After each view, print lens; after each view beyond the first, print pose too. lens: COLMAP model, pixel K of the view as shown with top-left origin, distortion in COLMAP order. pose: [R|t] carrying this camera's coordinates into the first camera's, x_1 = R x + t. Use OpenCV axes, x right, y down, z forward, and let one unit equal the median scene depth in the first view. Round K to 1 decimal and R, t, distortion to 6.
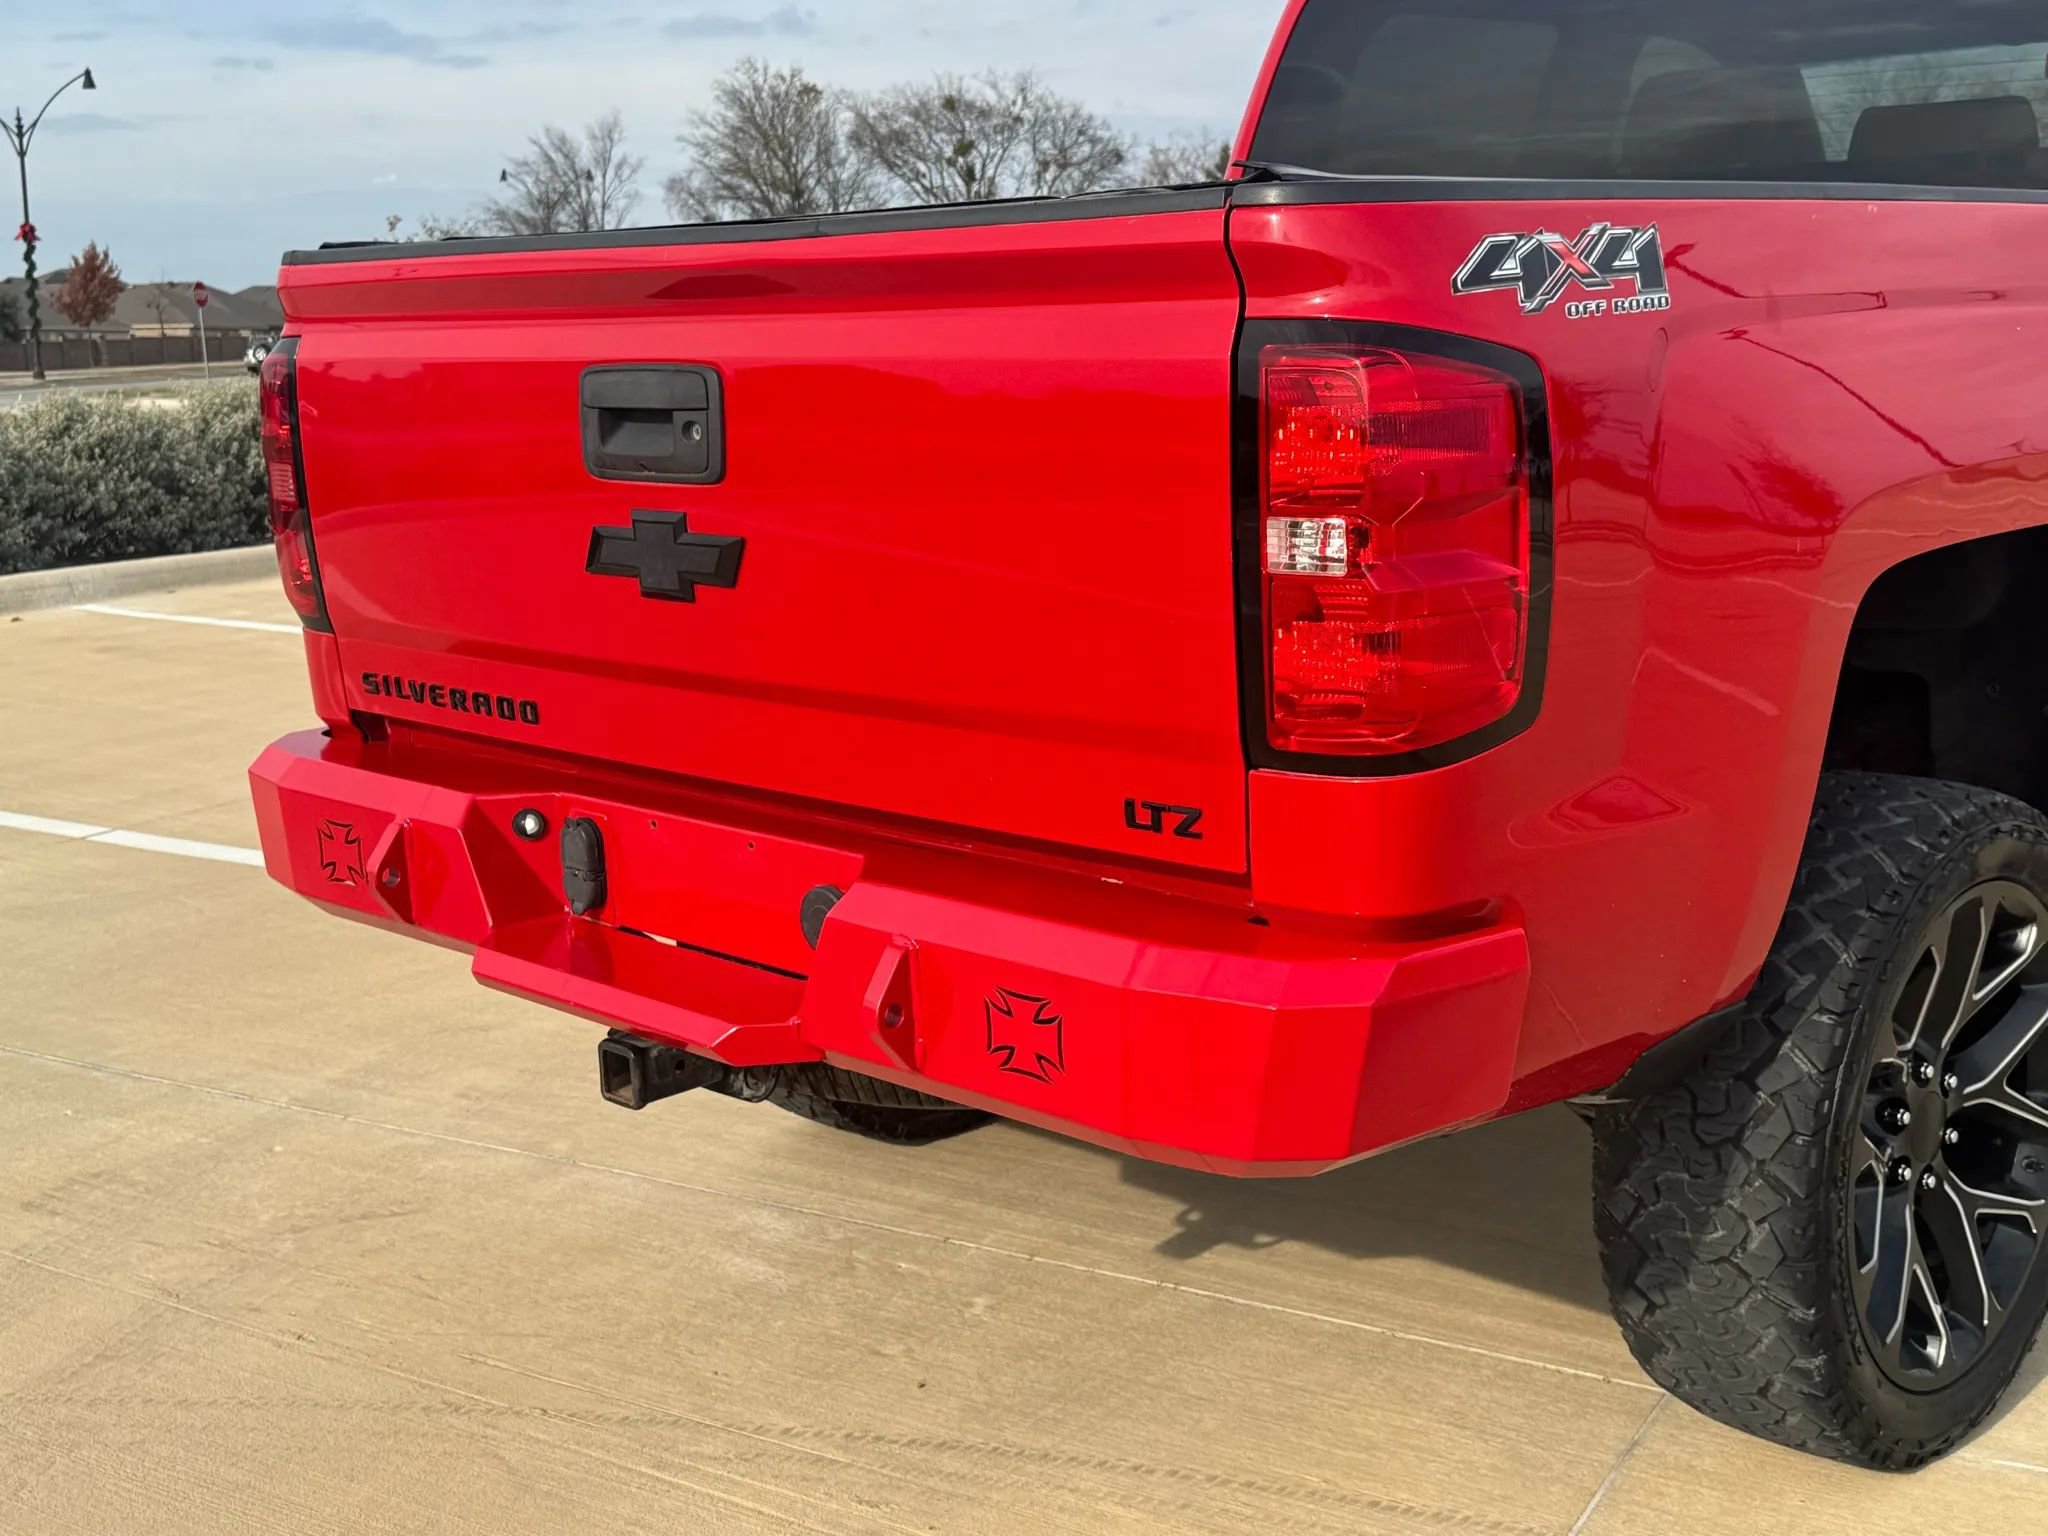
lens RADIAL K [[2015.9, 0, 1024.0], [0, 2015.9, 768.0], [0, 0, 1]] dist [0.088236, -0.005839]
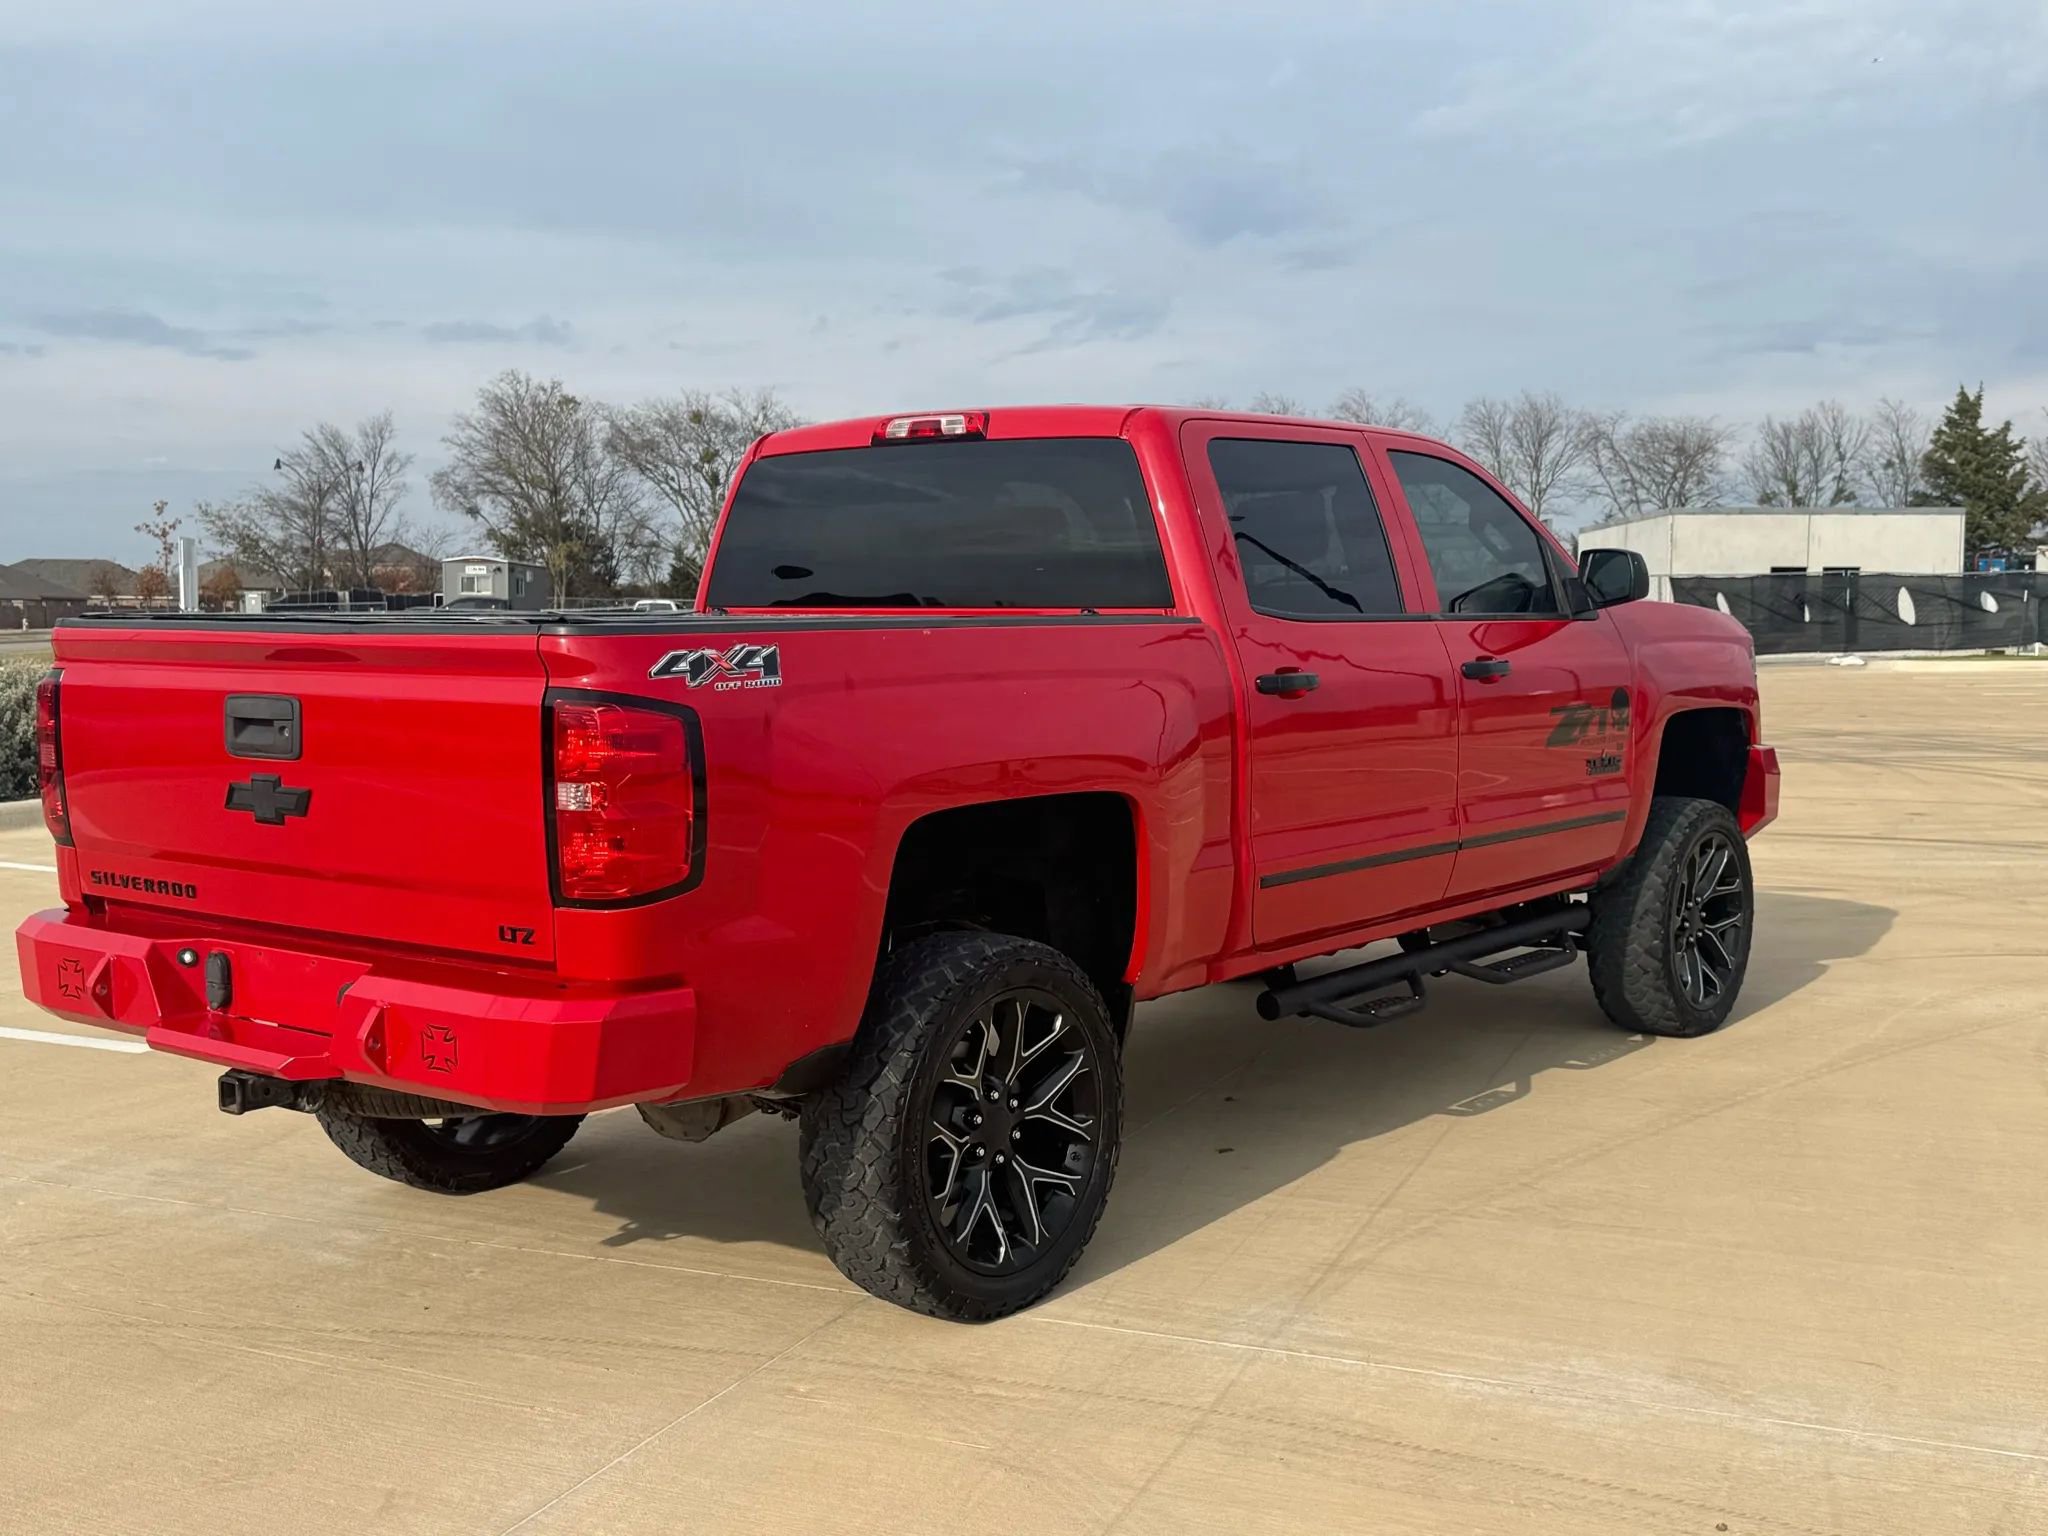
lens RADIAL K [[1779.8, 0, 927.9], [0, 1779.8, 814.7], [0, 0, 1]] dist [0.149555, -0.309368]
pose [[0.994092, 0.013888, 0.107649, 0.203864], [-0.002193, 0.994148, -0.108001, 0.070617], [-0.108519, 0.107127, 0.988305, -0.565797]]
